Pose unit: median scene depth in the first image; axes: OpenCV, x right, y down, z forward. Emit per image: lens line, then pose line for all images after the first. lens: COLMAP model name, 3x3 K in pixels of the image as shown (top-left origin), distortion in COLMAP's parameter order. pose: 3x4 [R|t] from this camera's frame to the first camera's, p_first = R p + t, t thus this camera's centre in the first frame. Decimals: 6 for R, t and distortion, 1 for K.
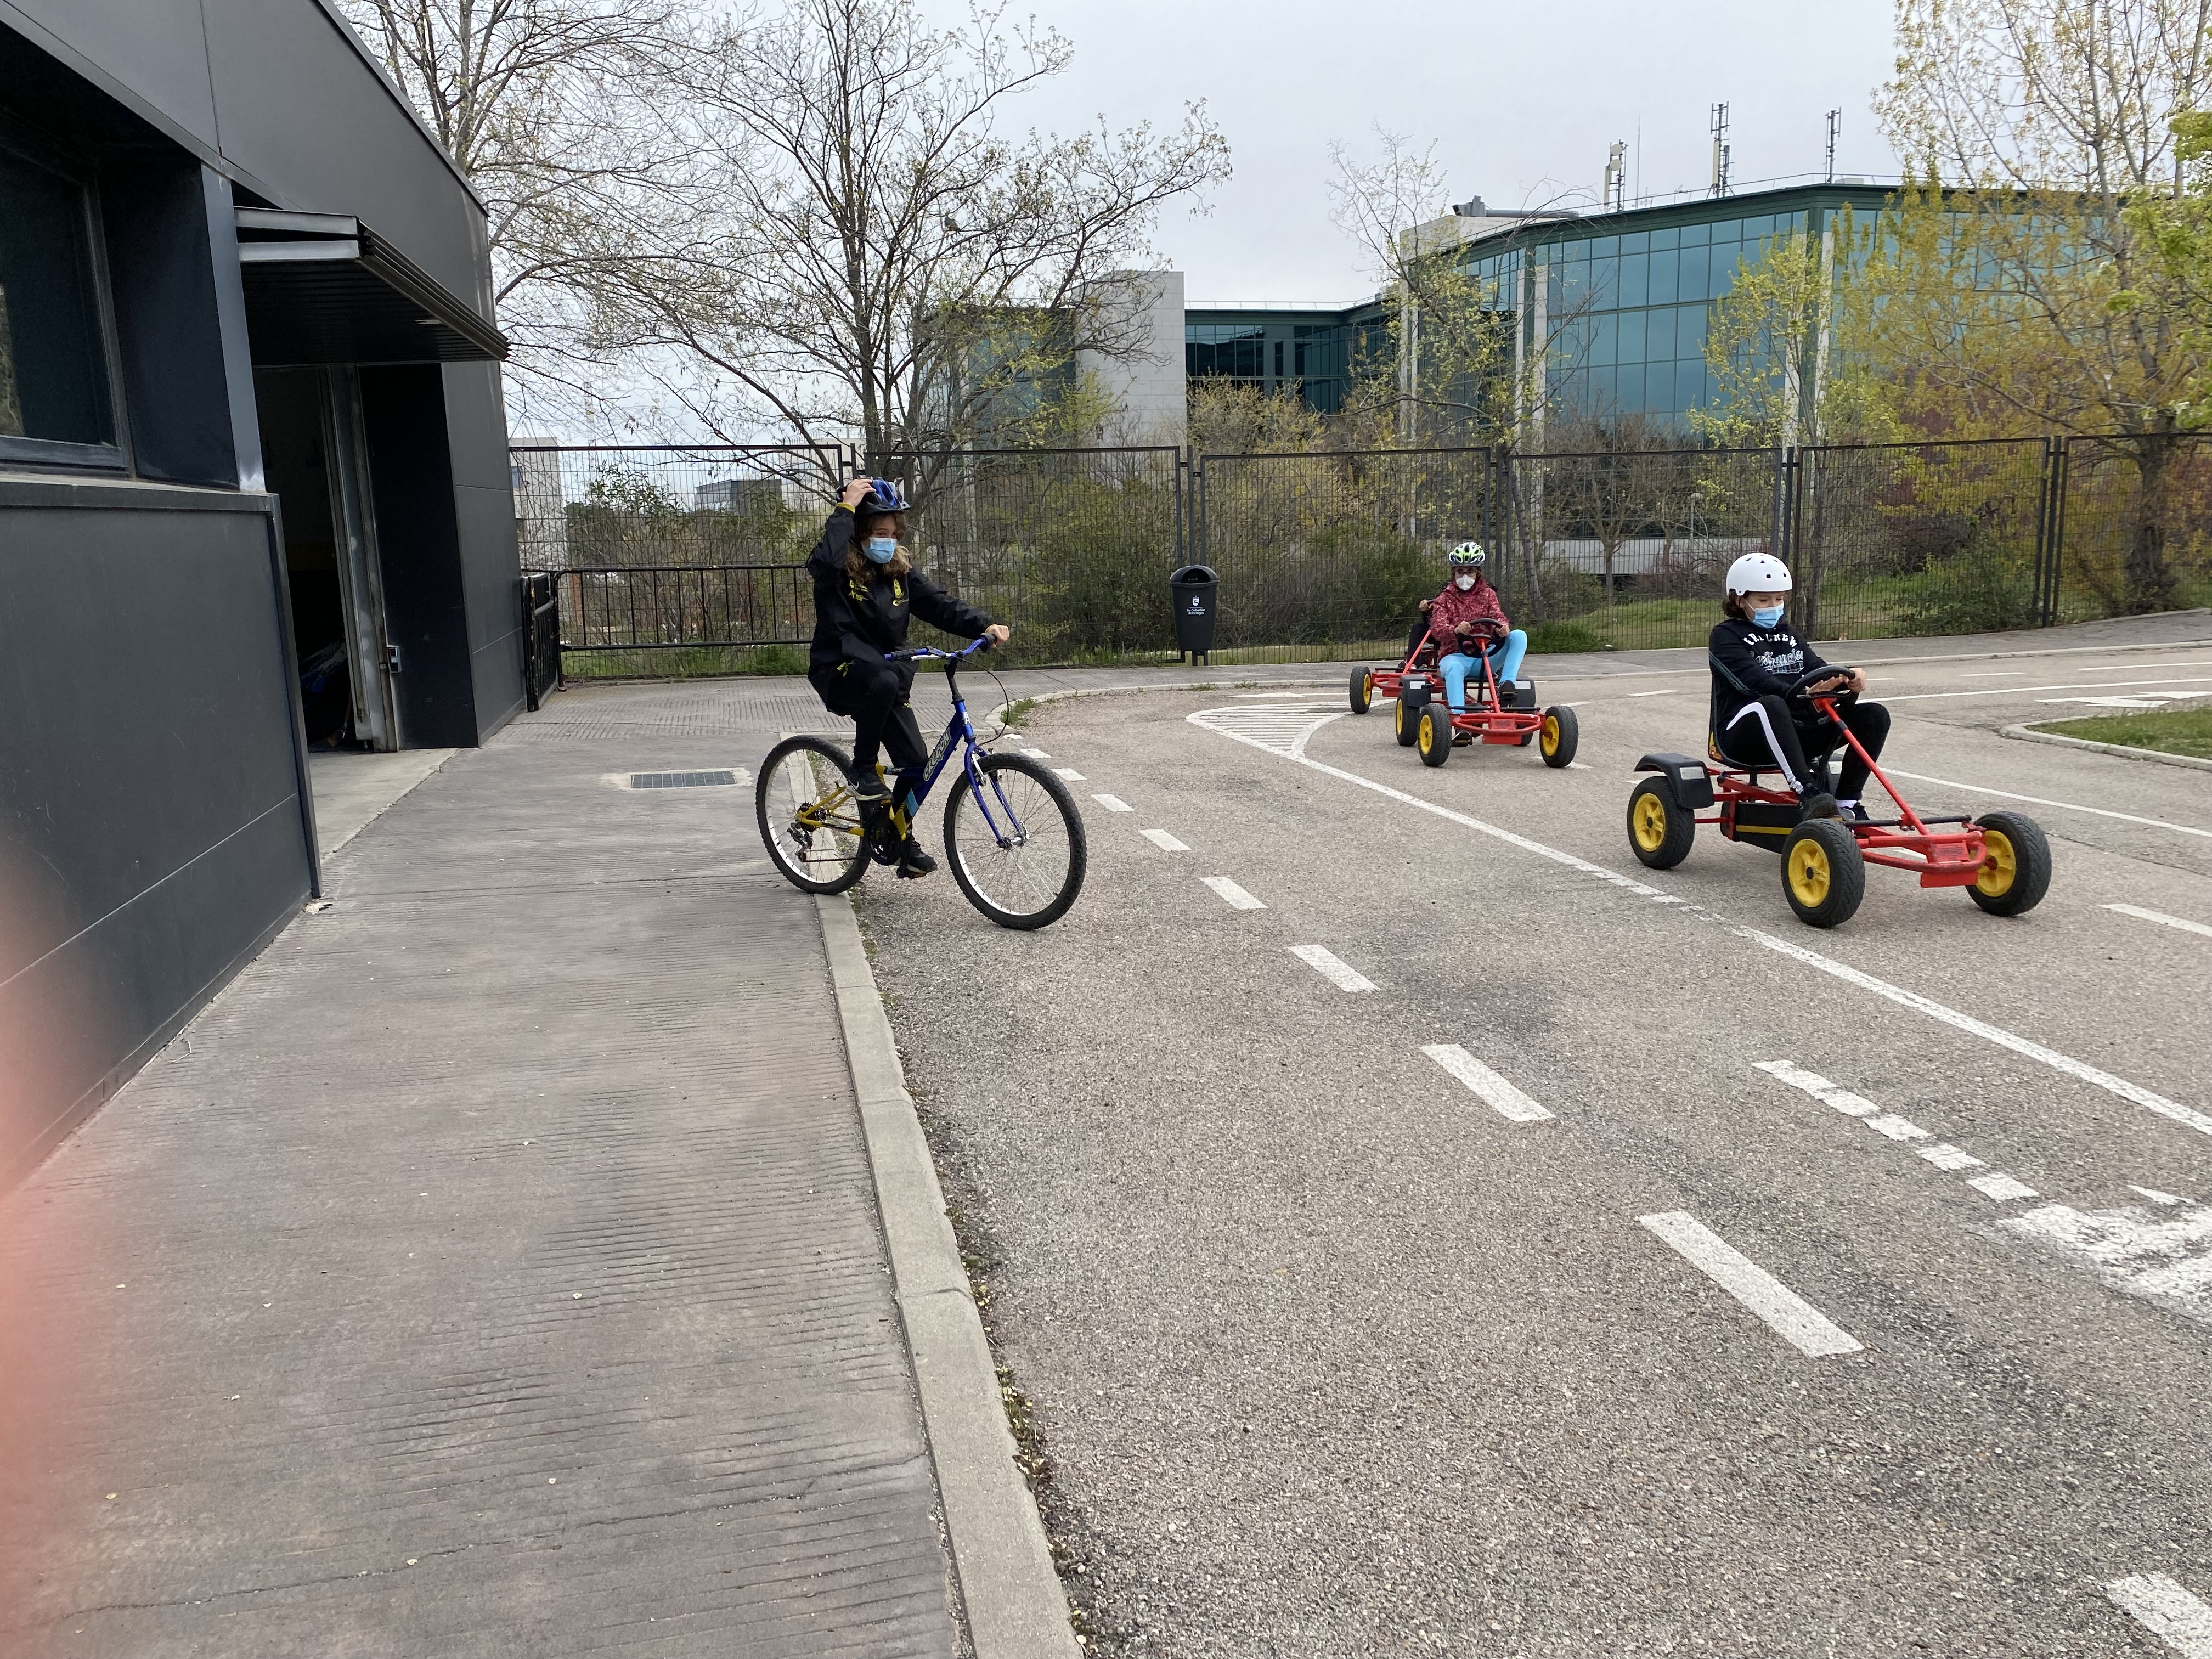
lens RADIAL K [[1669.4, 0, 1131.7], [0, 1669.4, 810.9], [0, 0, 1]] dist [0.041548, -0.036458]
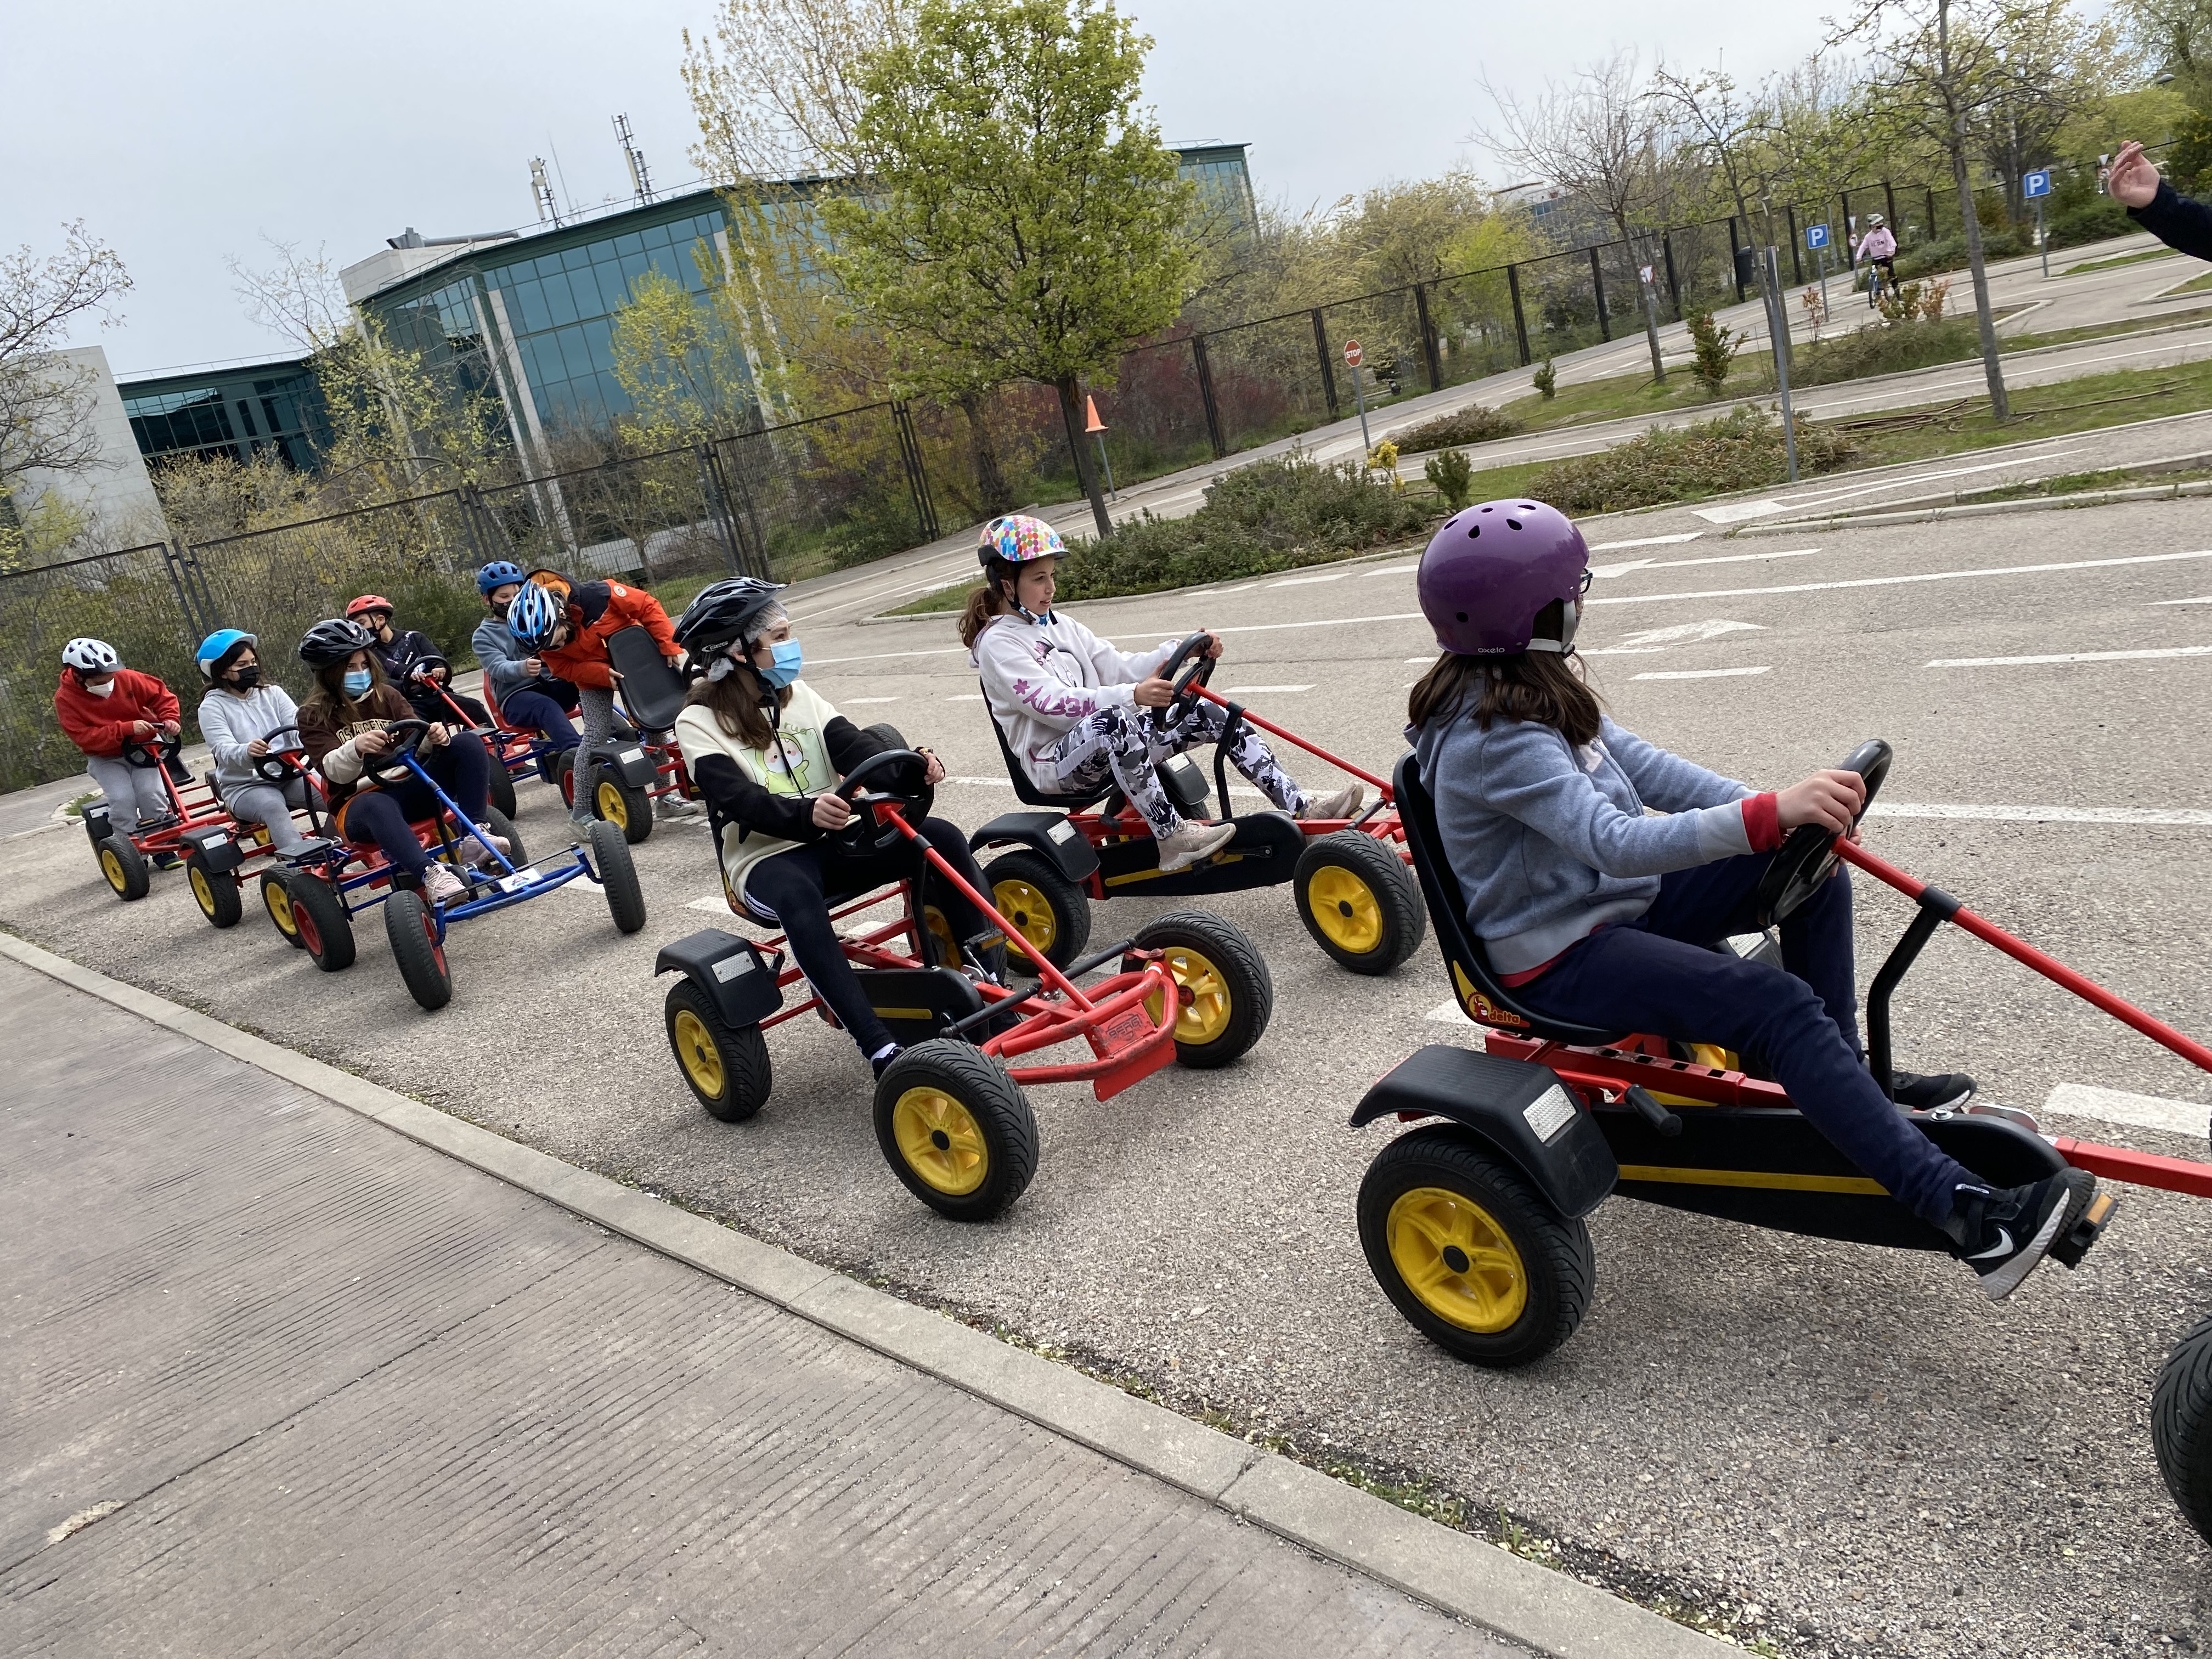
lens RADIAL K [[1669.4, 0, 1117.6], [0, 1669.4, 801.9], [0, 0, 1]] dist [0.041548, -0.036458]
pose [[0.839635, -0.282266, 0.464047, -0.009760], [0.282877, 0.956596, 0.070040, 0.061770], [-0.463675, 0.072460, 0.883037, -0.358401]]
